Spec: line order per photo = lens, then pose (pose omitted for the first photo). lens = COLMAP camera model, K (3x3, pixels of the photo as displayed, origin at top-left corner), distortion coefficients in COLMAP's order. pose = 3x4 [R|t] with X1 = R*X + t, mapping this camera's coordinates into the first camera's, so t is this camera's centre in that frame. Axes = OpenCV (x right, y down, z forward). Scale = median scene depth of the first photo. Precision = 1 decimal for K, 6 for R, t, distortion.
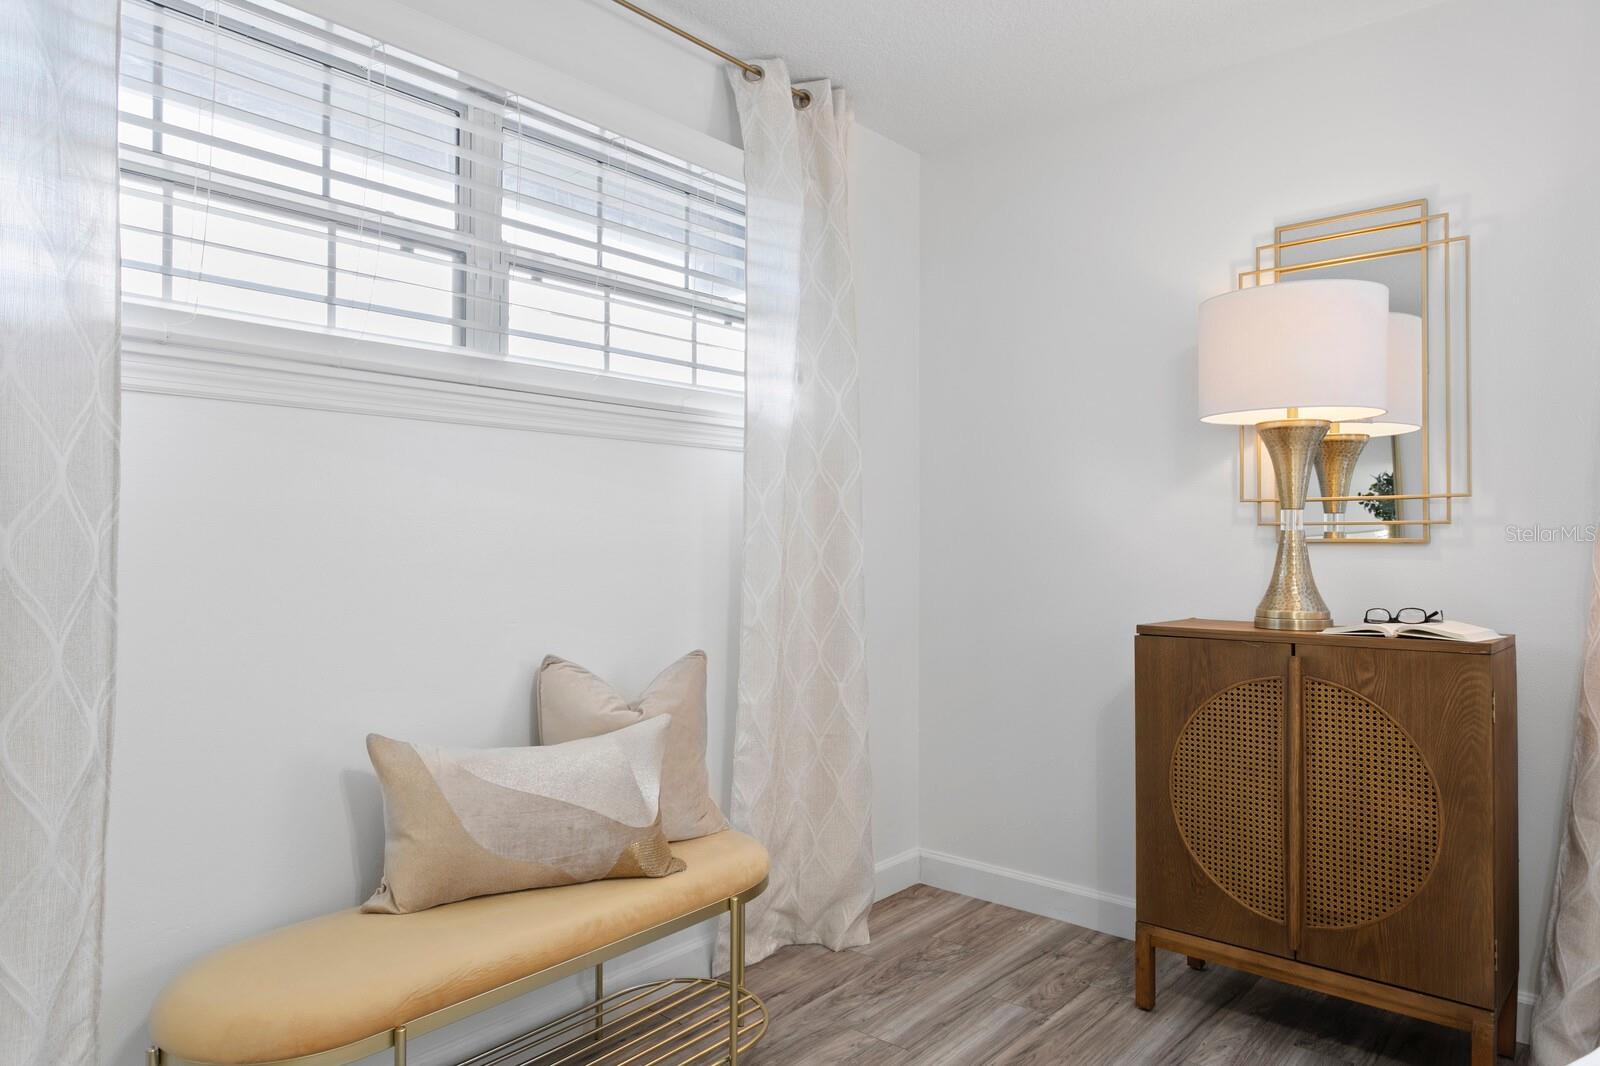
lens RADIAL K [[1003.0, 0, 790.2], [0, 1003.0, 536.5], [0, 0, 1]] dist [0.000511, 0.000068]
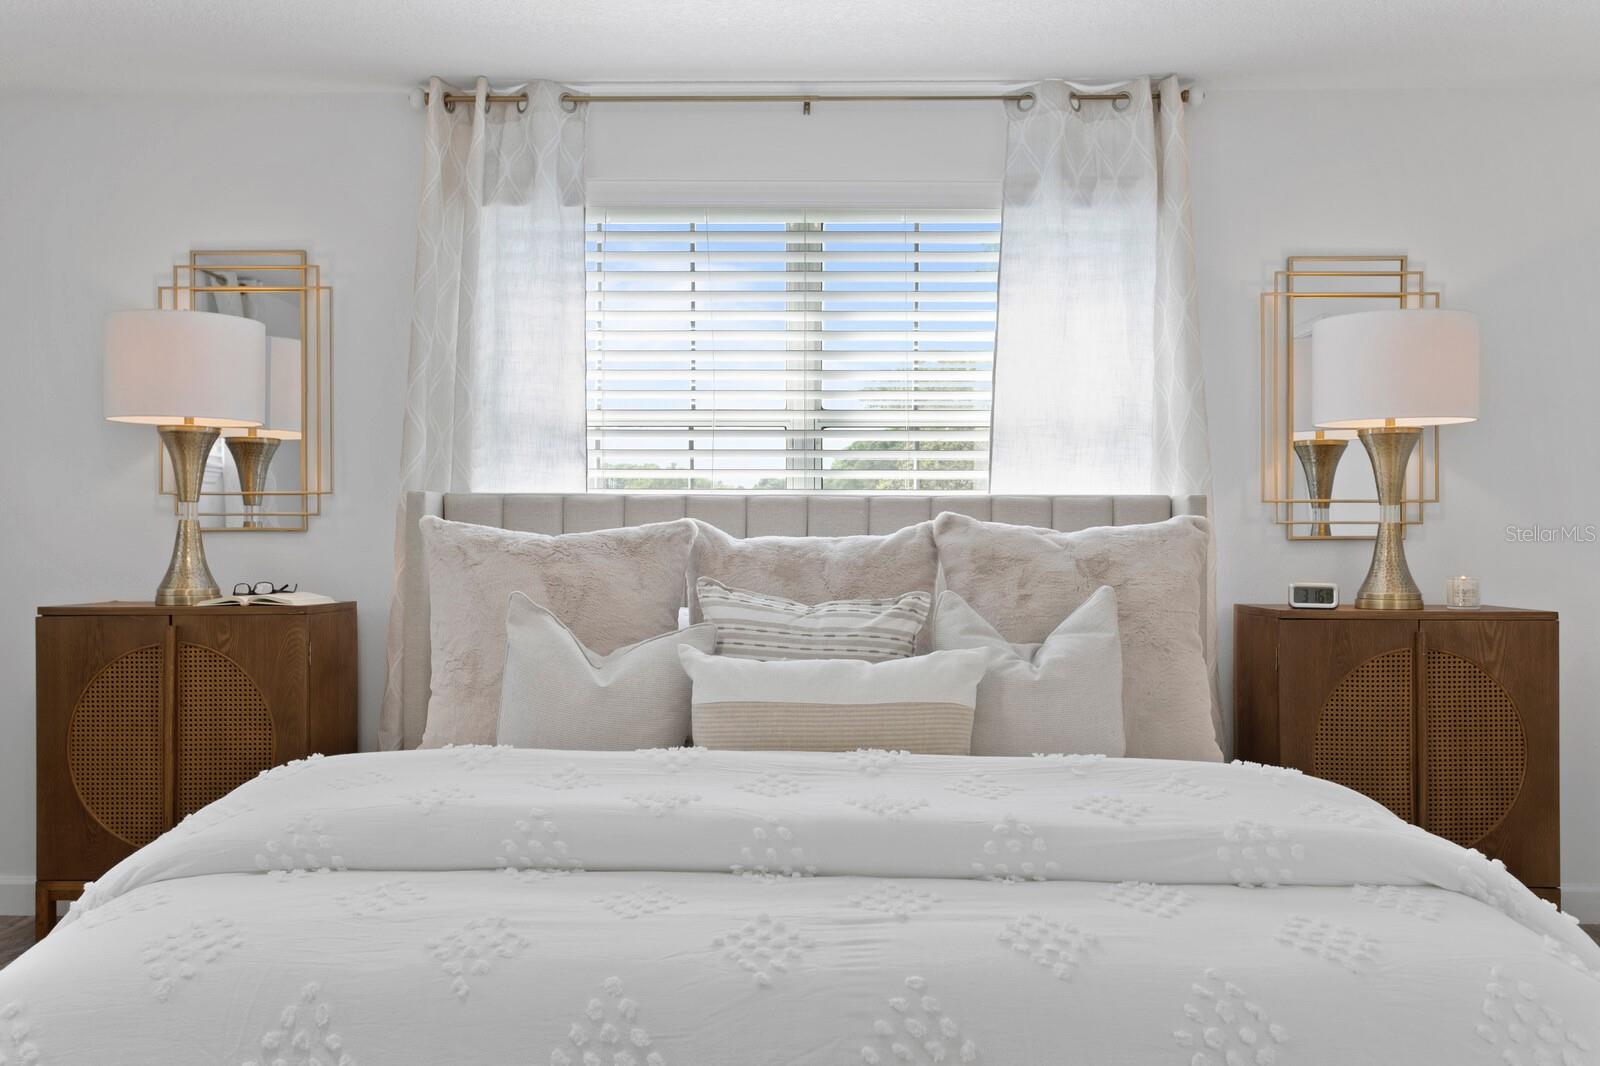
lens RADIAL K [[1276.4, 0, 798.0], [0, 1276.4, 537.7], [0, 0, 1]] dist [0.005853, -0.001020]
pose [[0.761255, -0.002855, 0.648446, 0.079802], [-0.002869, 0.999966, 0.007770, 0.000963], [-0.648446, -0.007775, 0.761221, -0.597952]]
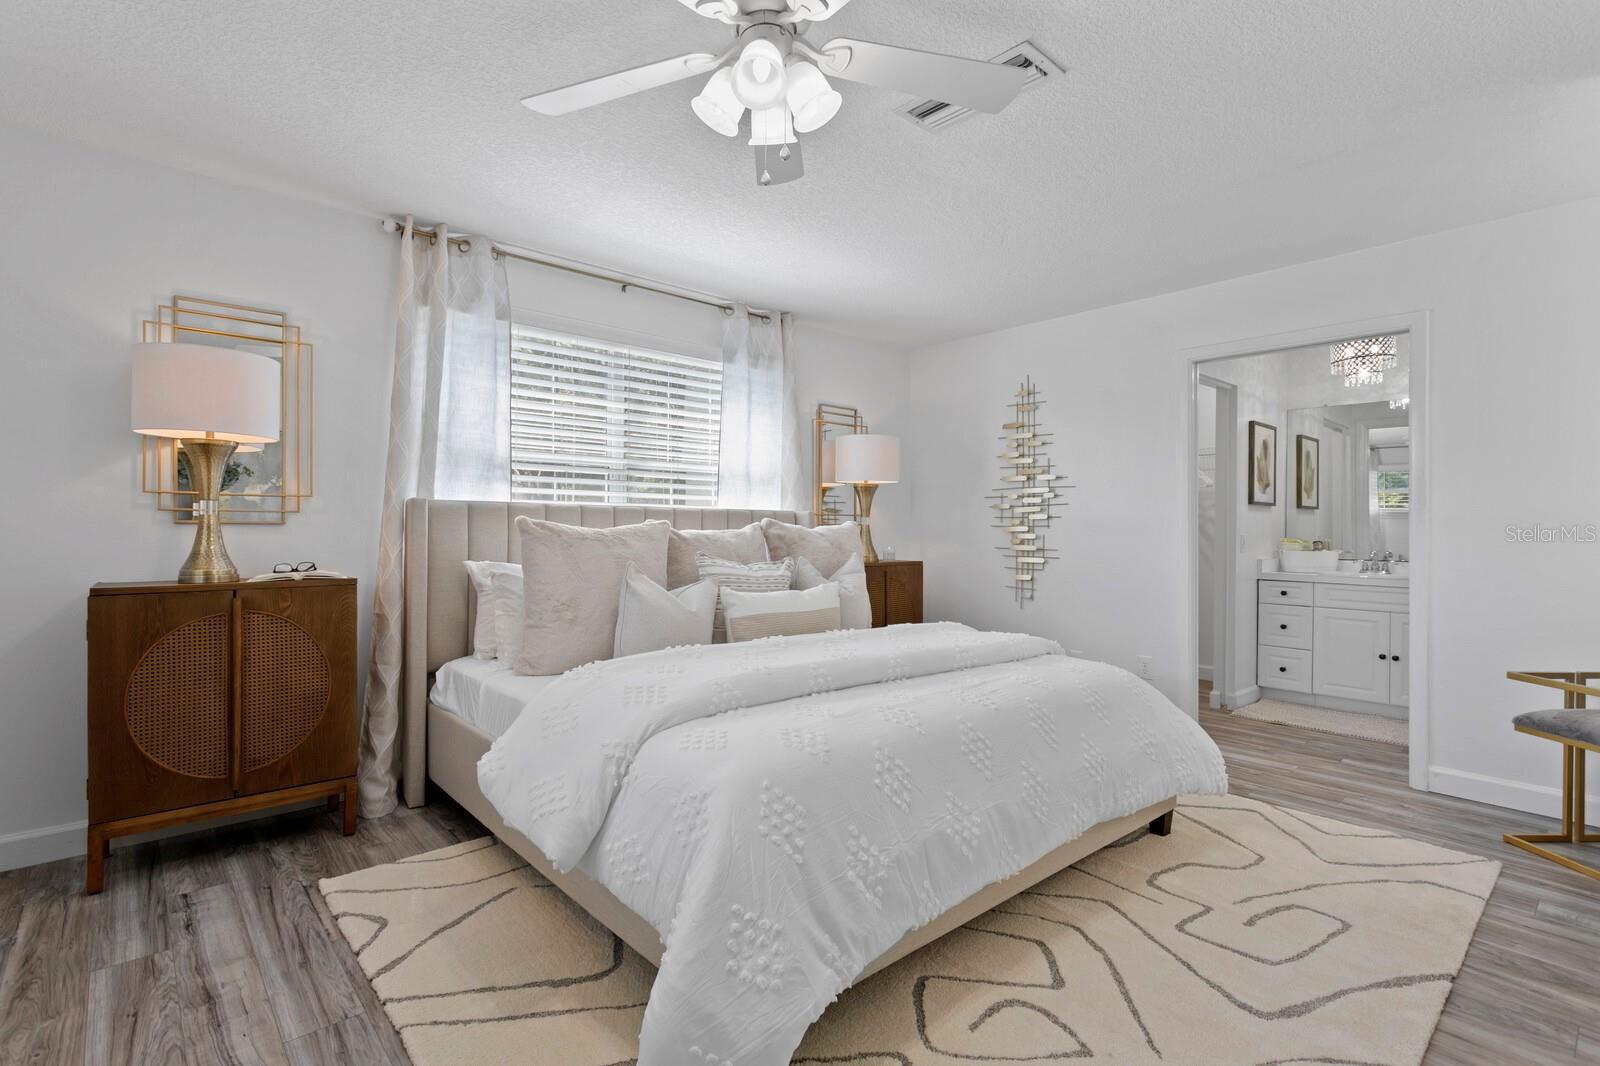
lens RADIAL K [[754.2, 0, 789.9], [0, 754.2, 528.2], [0, 0, 1]] dist [0.002288, 0.000842]
pose [[0.135080, 0.000363, 0.990835, -0.484716], [-0.011708, 0.999931, 0.001229, 0.002501], [-0.990766, -0.011766, 0.135075, 0.014951]]
